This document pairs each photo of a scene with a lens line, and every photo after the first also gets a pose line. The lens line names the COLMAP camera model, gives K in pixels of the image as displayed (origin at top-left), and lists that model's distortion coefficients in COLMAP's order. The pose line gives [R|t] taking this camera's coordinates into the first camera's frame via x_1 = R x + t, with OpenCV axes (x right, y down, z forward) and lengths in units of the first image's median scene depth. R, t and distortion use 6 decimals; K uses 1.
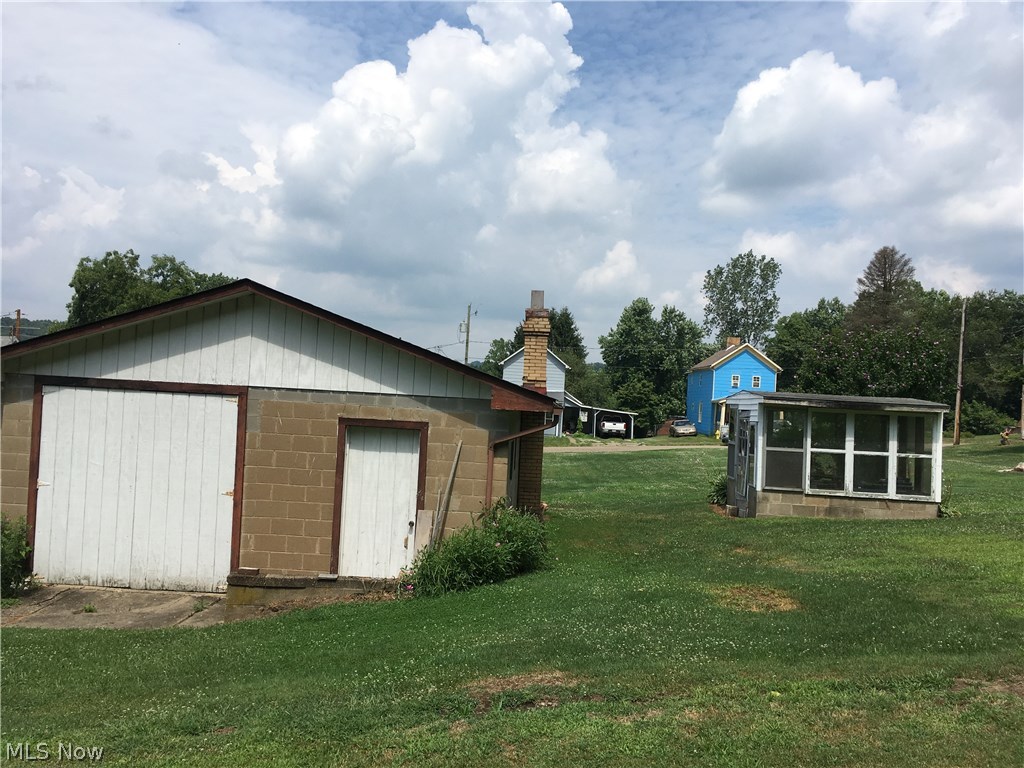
lens RADIAL K [[860.1, 0, 517.2], [0, 860.1, 386.2], [0, 0, 1]] dist [0.063251, -0.038165]
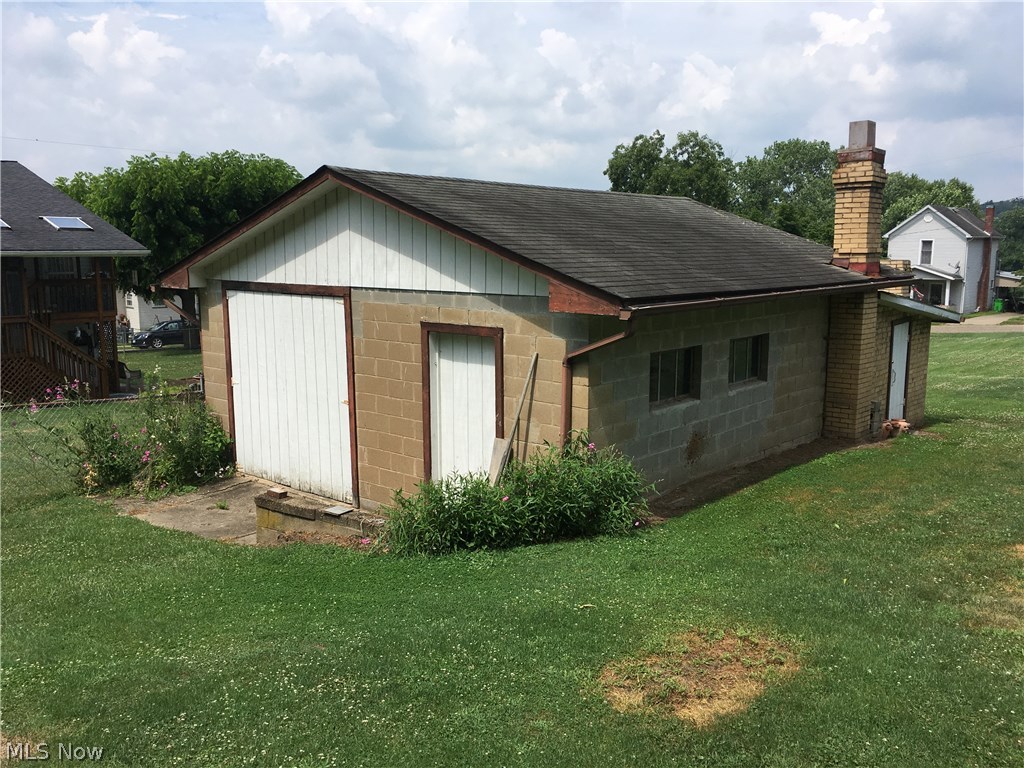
lens RADIAL K [[860.1, 0, 512.4], [0, 860.1, 384.4], [0, 0, 1]] dist [0.063251, -0.038165]
pose [[0.777274, 0.046947, -0.627408, 0.391742], [0.044928, 0.990525, 0.129777, -0.008089], [0.627556, -0.129061, 0.767800, 0.400075]]
